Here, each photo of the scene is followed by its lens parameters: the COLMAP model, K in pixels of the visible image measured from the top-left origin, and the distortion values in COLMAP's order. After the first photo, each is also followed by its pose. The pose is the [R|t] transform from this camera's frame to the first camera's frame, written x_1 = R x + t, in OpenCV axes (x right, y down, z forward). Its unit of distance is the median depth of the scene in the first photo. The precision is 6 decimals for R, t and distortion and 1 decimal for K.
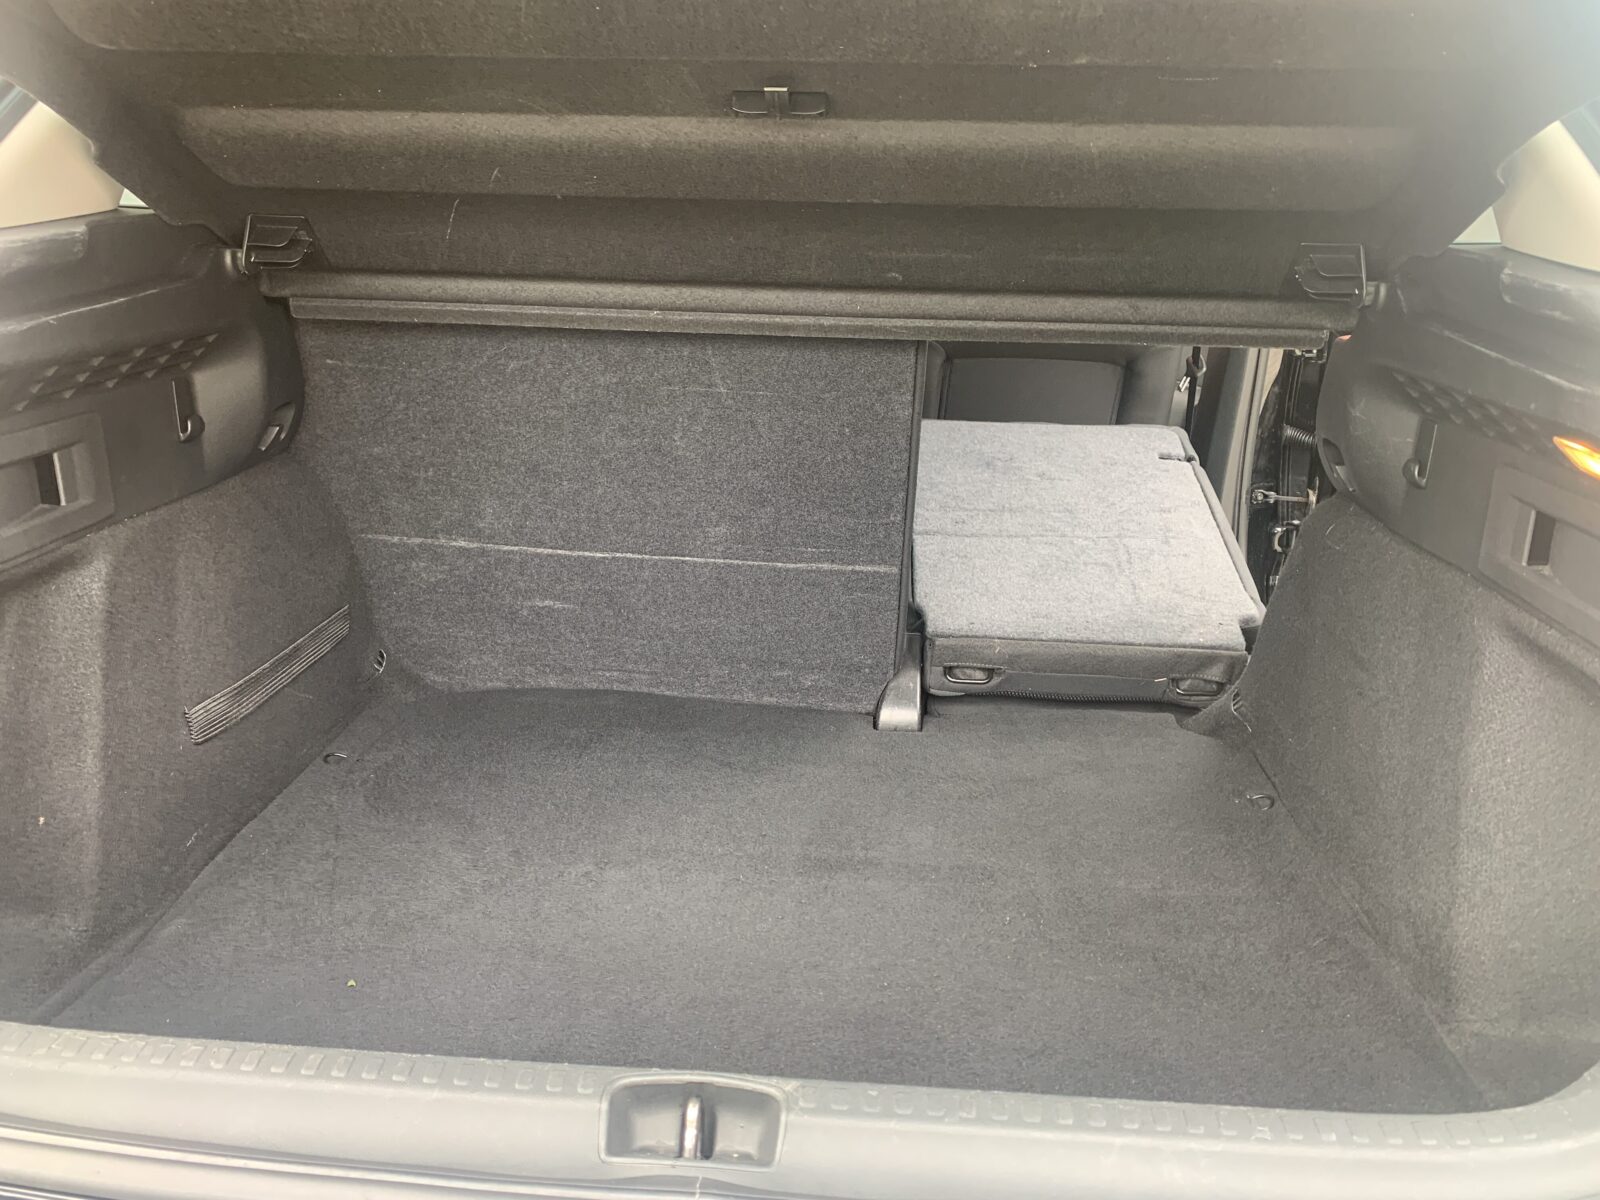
lens RADIAL K [[1233.9, 0, 760.3], [0, 1233.9, 606.0], [0, 0, 1]] dist [0.006345, -0.003565]
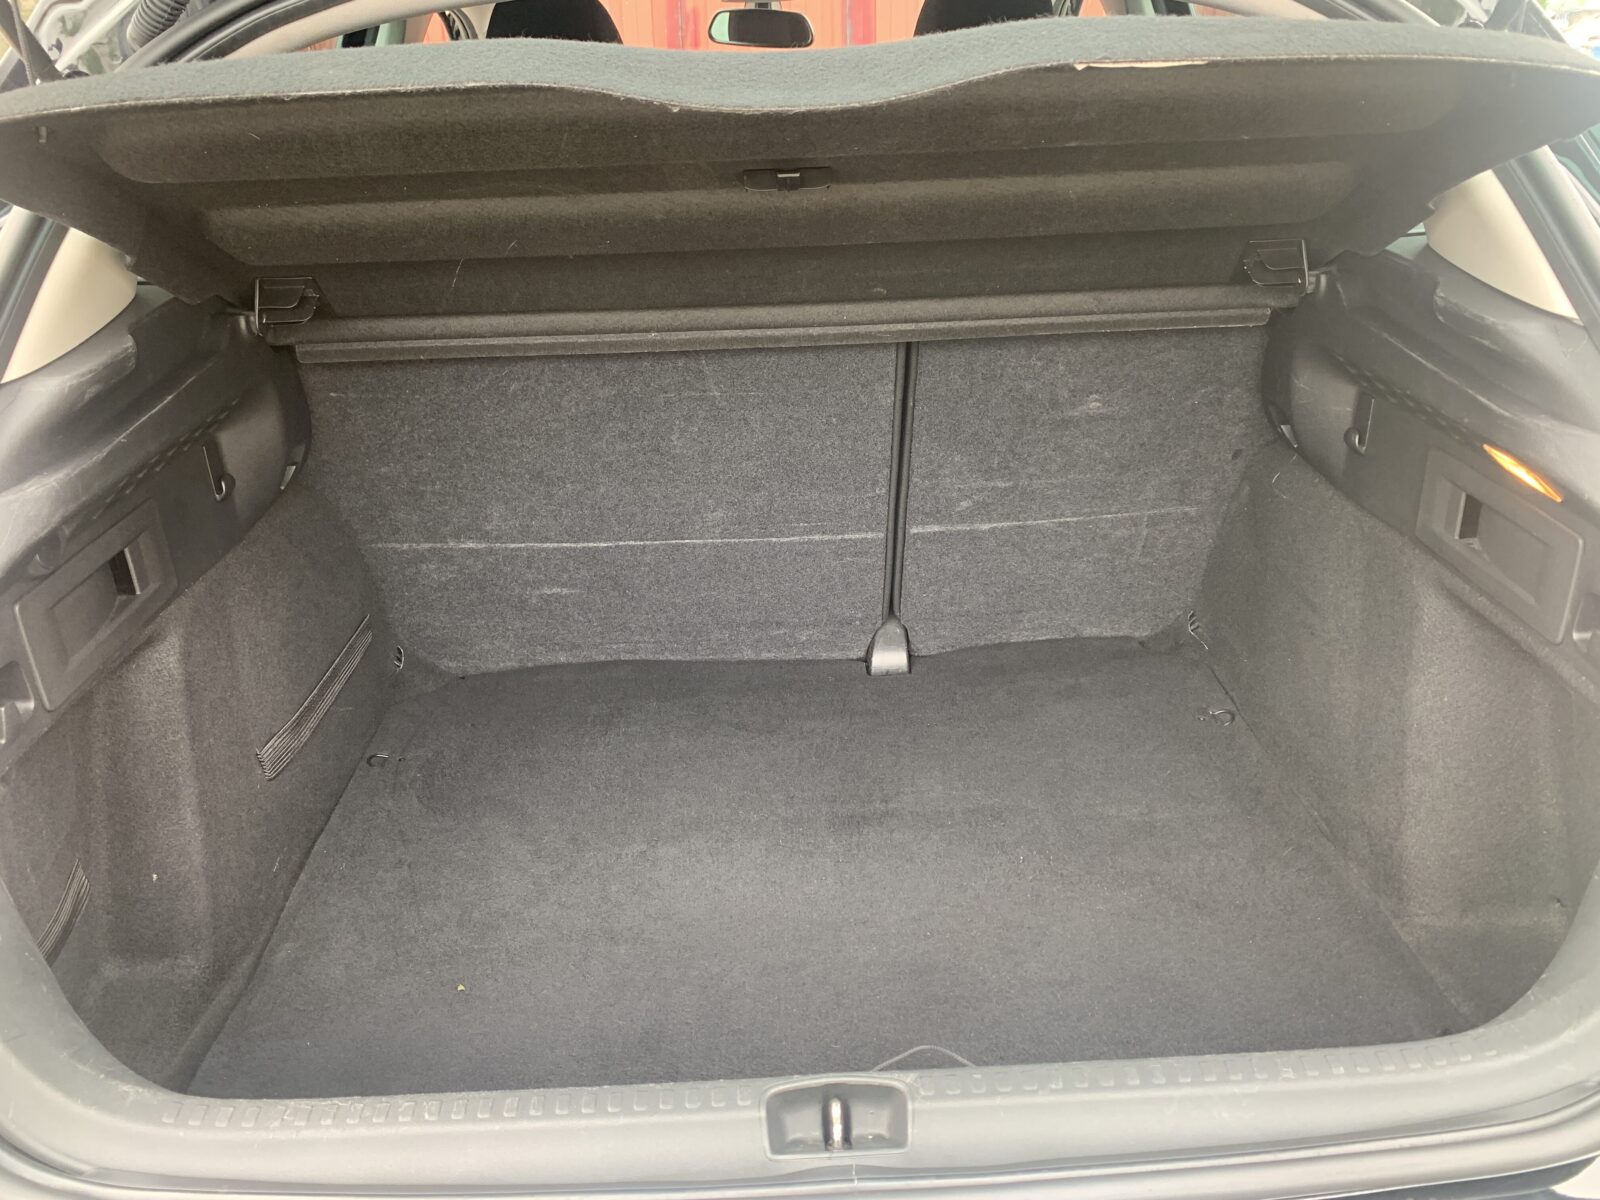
lens RADIAL K [[1233.9, 0, 760.3], [0, 1233.9, 606.0], [0, 0, 1]] dist [0.006345, -0.003565]
pose [[0.993218, -0.096748, 0.064478, -0.094307], [0.088544, 0.988842, 0.119801, -0.140864], [-0.075349, -0.113279, 0.990702, -0.089705]]
